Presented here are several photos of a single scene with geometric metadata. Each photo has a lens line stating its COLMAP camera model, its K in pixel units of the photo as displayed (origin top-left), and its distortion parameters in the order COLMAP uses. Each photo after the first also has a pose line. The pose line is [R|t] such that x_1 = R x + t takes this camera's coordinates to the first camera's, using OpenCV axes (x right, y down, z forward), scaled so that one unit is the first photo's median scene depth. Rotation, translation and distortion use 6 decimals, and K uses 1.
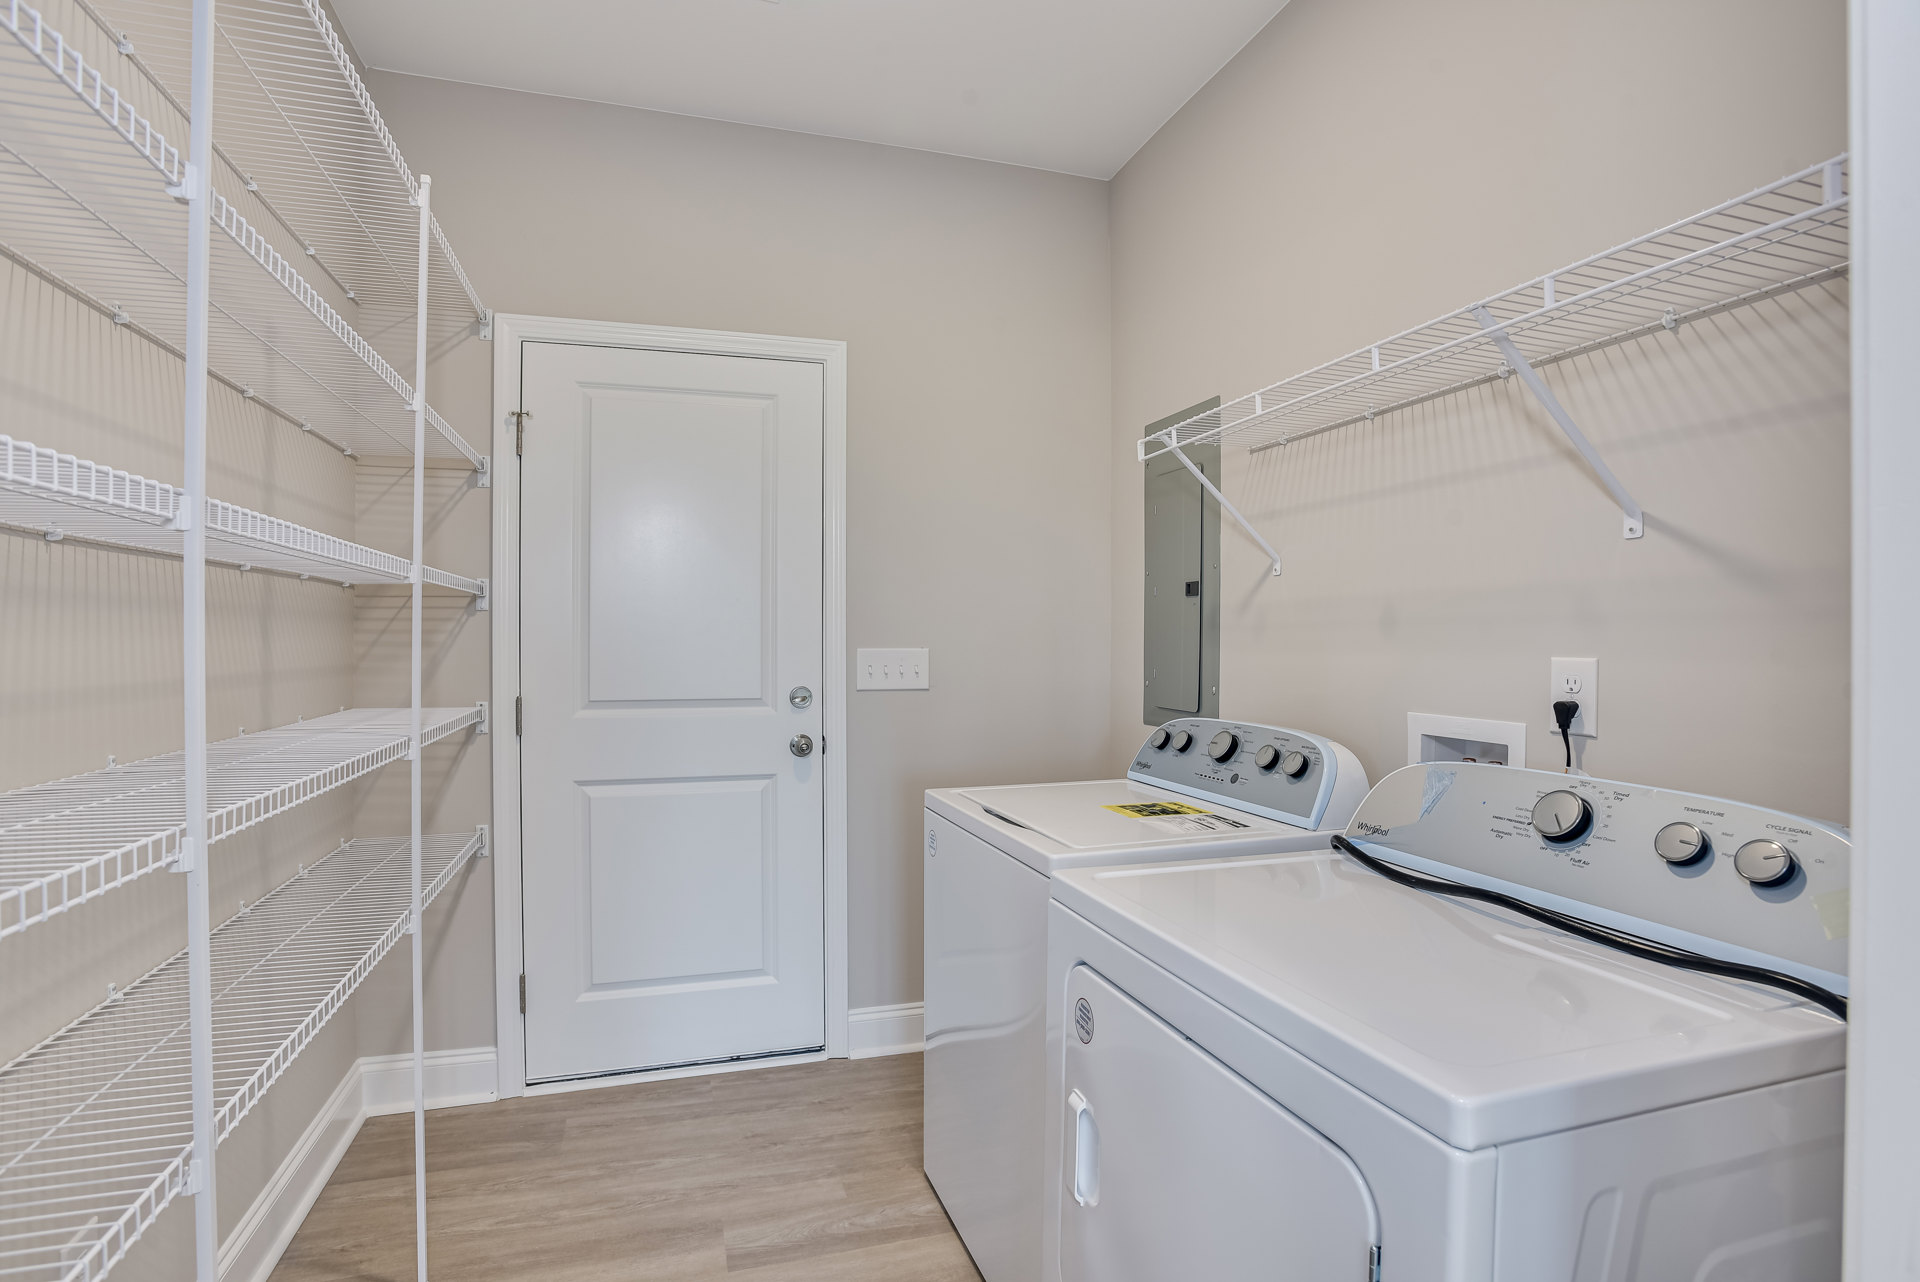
lens RADIAL K [[930.2, 0, 952.9], [0, 930.2, 641.5], [0, 0, 1]] dist [-0.054254, 0.020723]
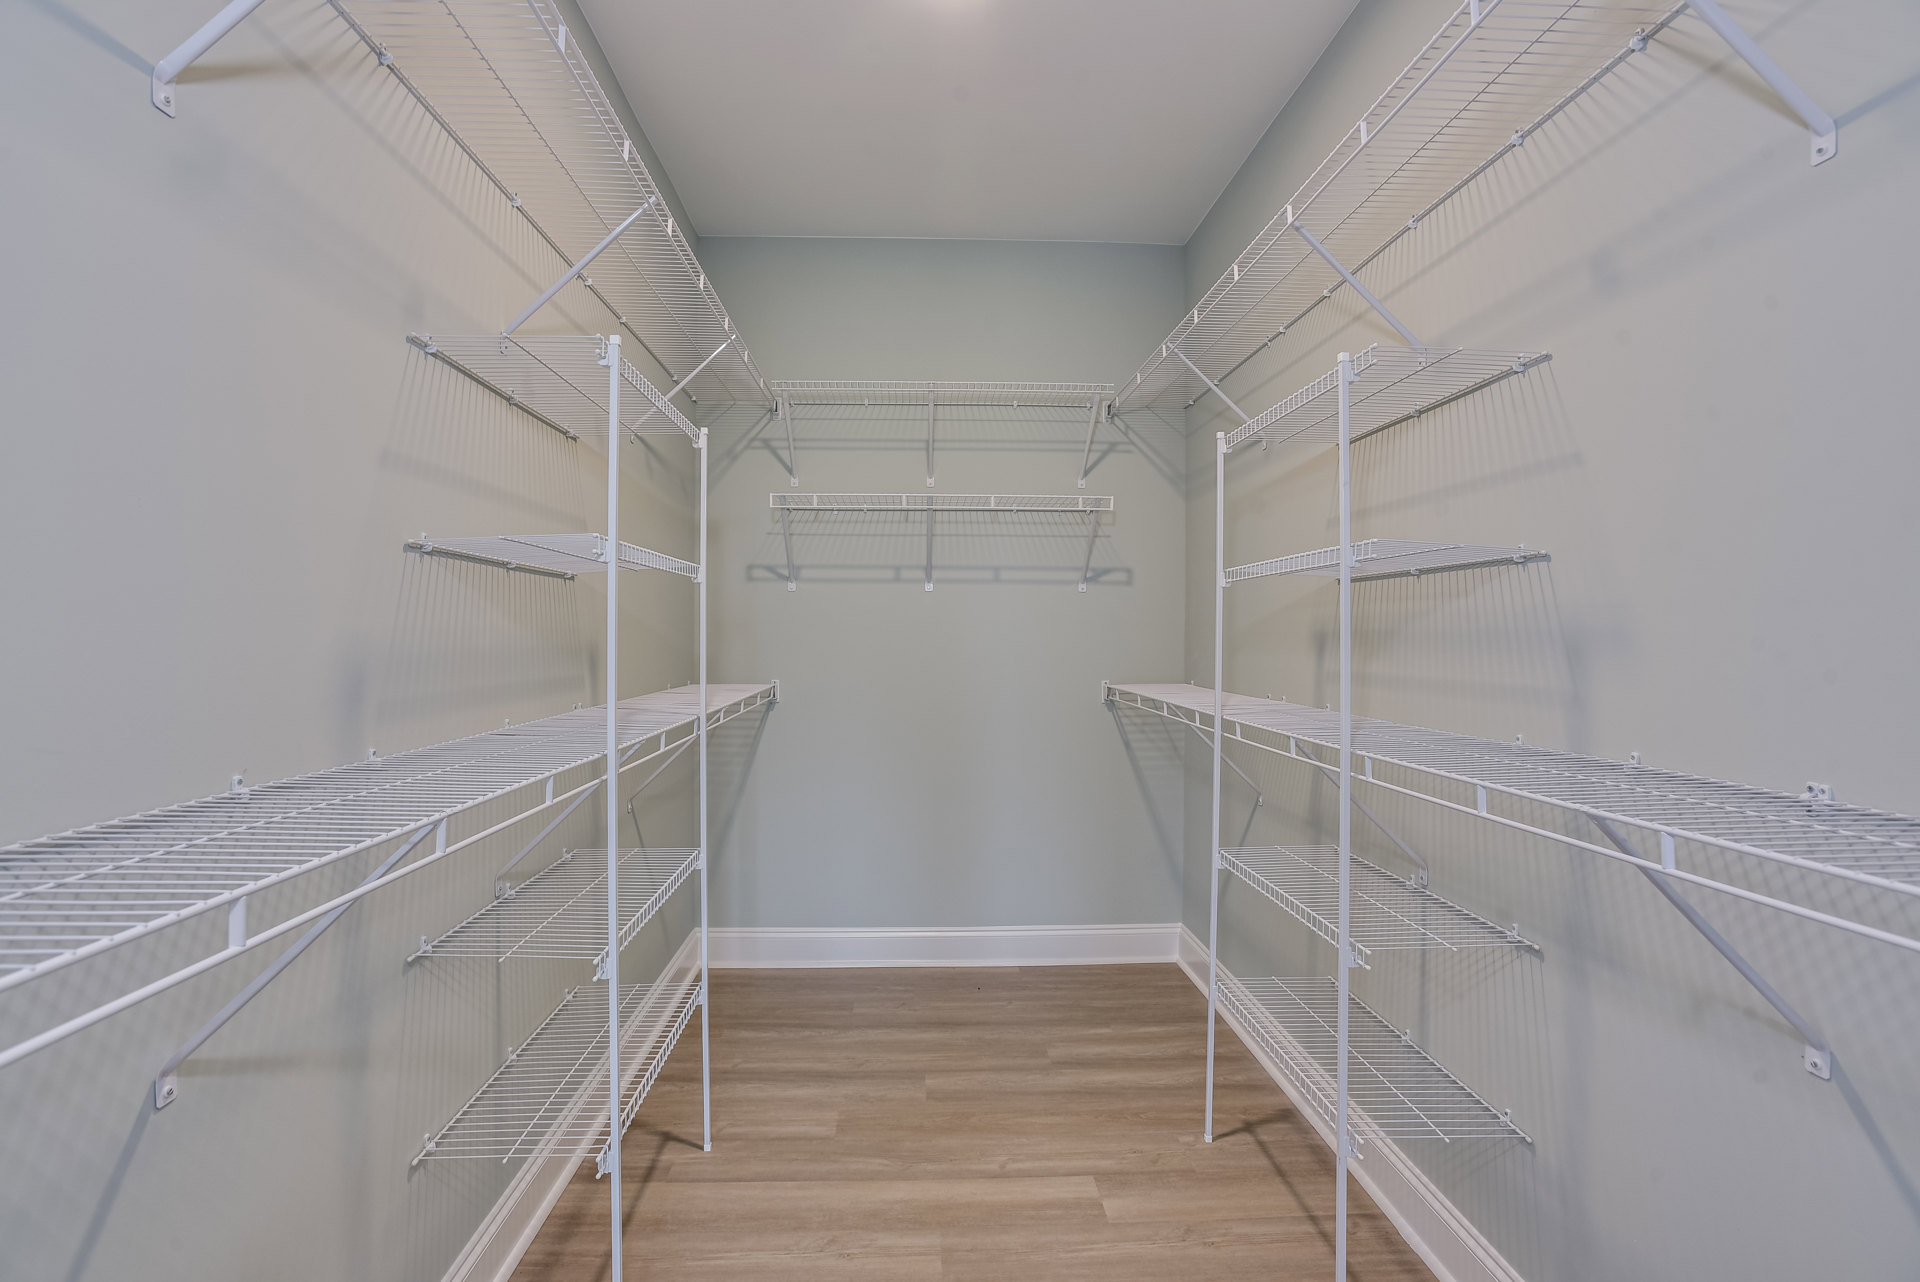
lens RADIAL K [[930.2, 0, 954.9], [0, 930.2, 638.6], [0, 0, 1]] dist [-0.054254, 0.020723]
pose [[0.970541, 0.005544, -0.240871, 0.143833], [-0.004895, 0.999983, 0.003290, -0.007132], [0.240885, -0.002014, 0.970552, -0.417488]]
